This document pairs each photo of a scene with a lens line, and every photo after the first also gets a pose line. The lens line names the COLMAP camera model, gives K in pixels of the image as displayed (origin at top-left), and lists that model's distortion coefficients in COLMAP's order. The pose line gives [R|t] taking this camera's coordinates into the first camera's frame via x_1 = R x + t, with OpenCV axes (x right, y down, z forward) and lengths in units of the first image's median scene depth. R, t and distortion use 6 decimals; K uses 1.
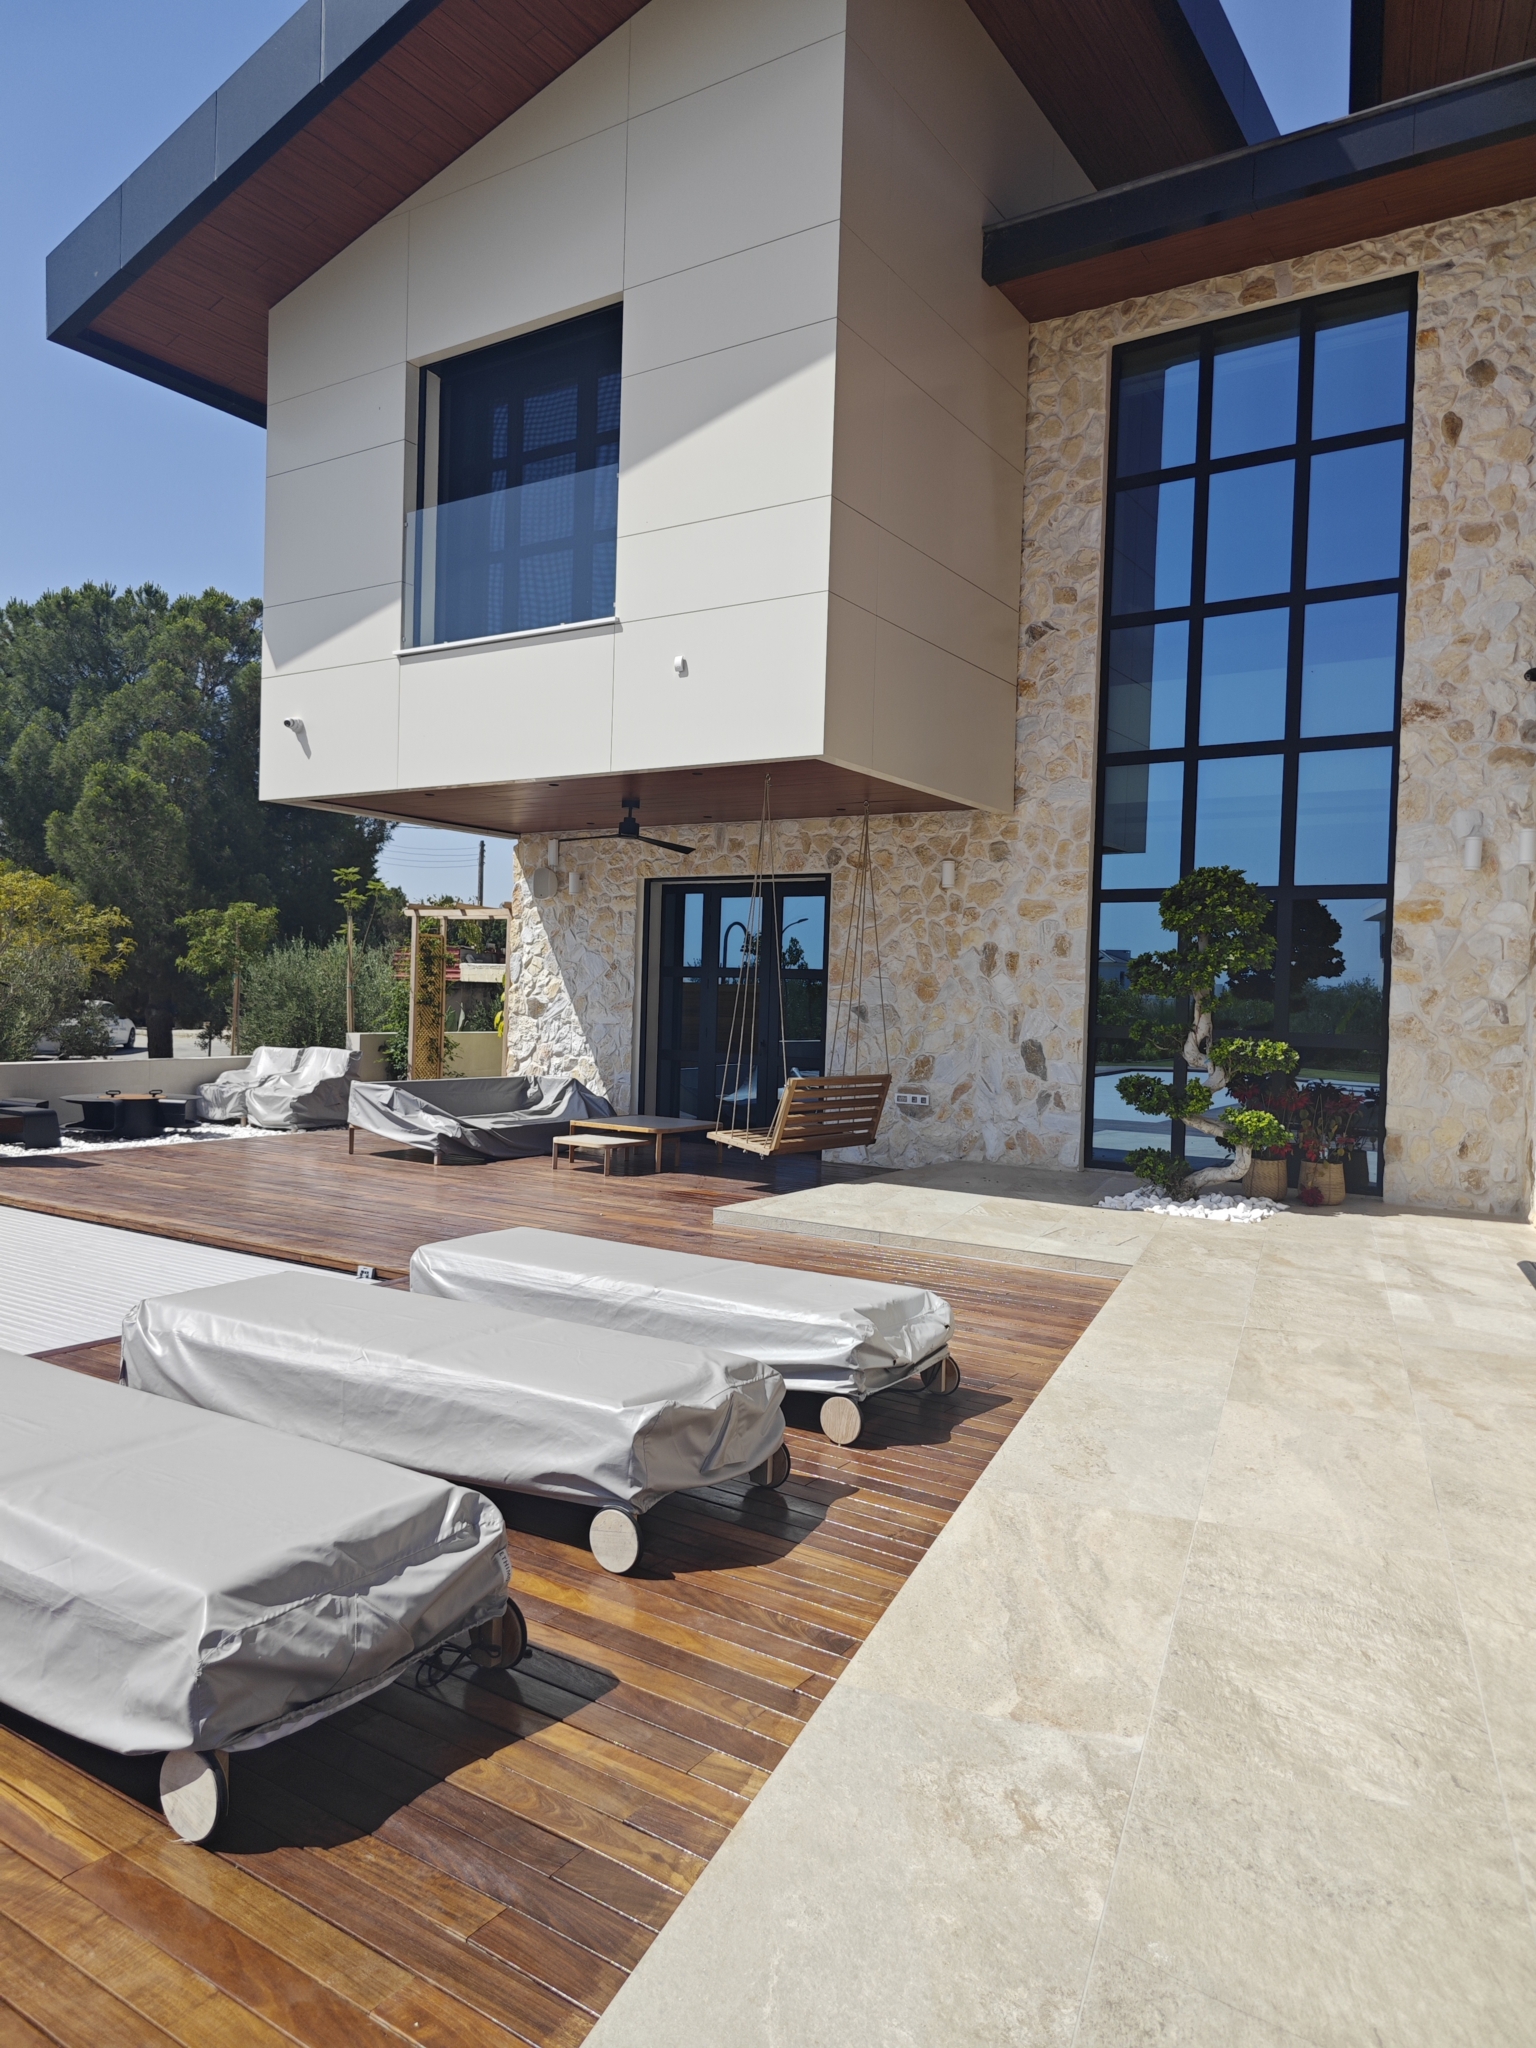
lens RADIAL K [[1385.5, 0, 760.8], [0, 1385.5, 1005.6], [0, 0, 1]] dist [0.041227, -0.018256]
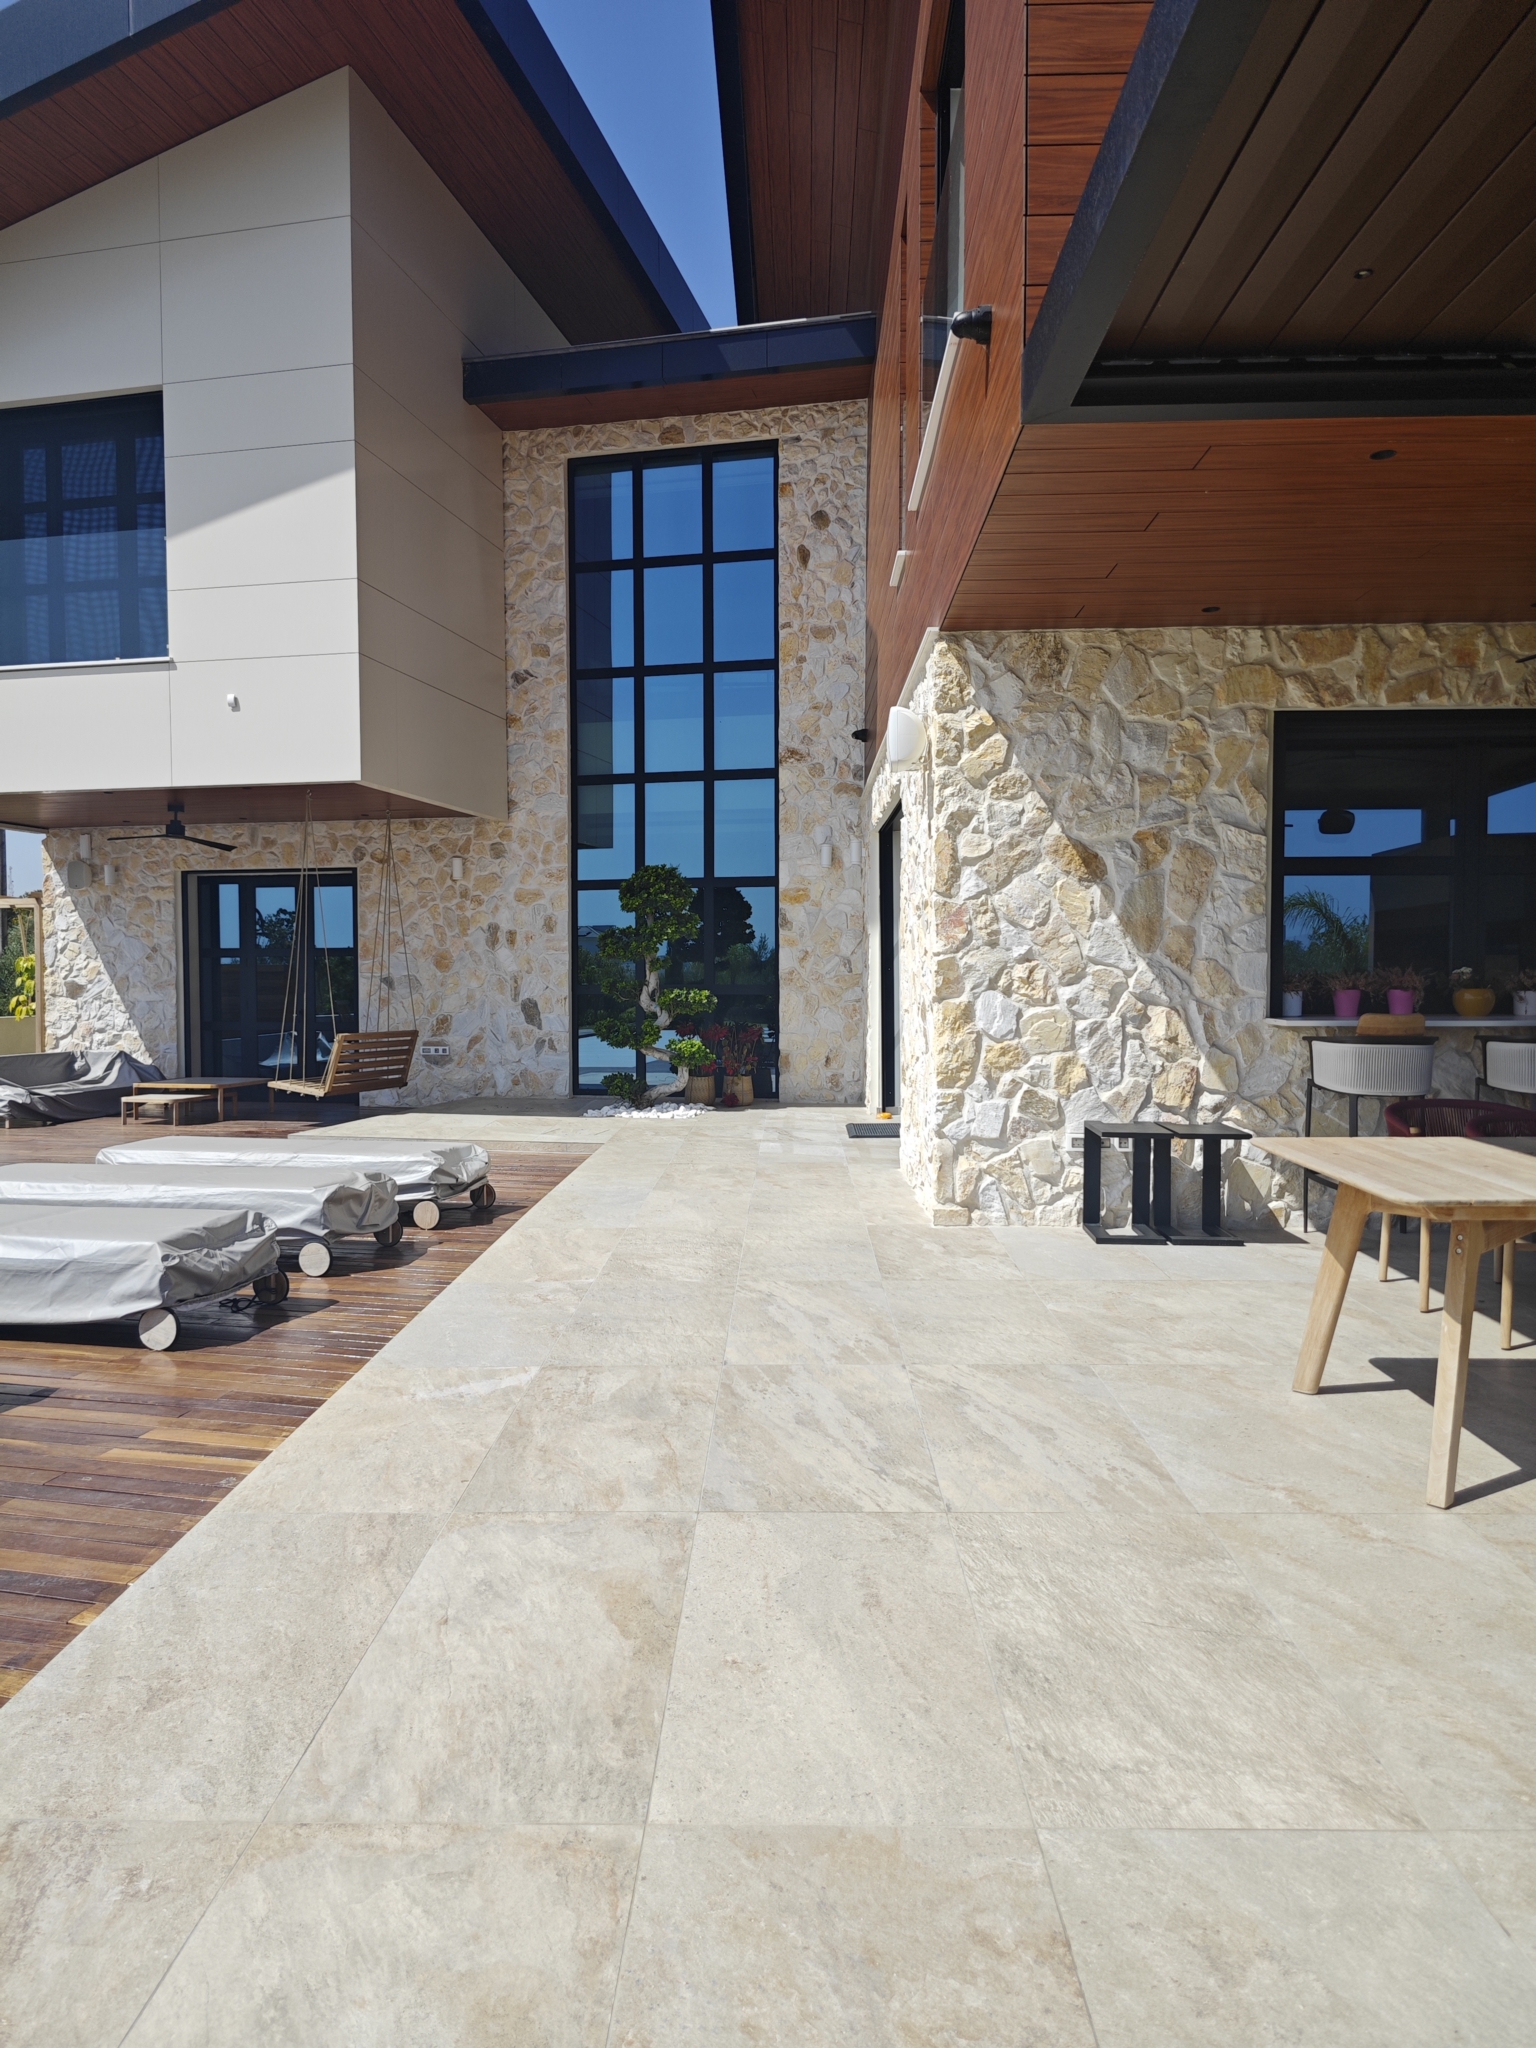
lens RADIAL K [[1385.5, 0, 759.3], [0, 1385.5, 1010.1], [0, 0, 1]] dist [0.041227, -0.018256]
pose [[0.935099, -0.040545, 0.352060, -0.064314], [0.033605, 0.999102, 0.025804, 0.010765], [-0.352790, -0.012298, 0.935622, -0.306306]]
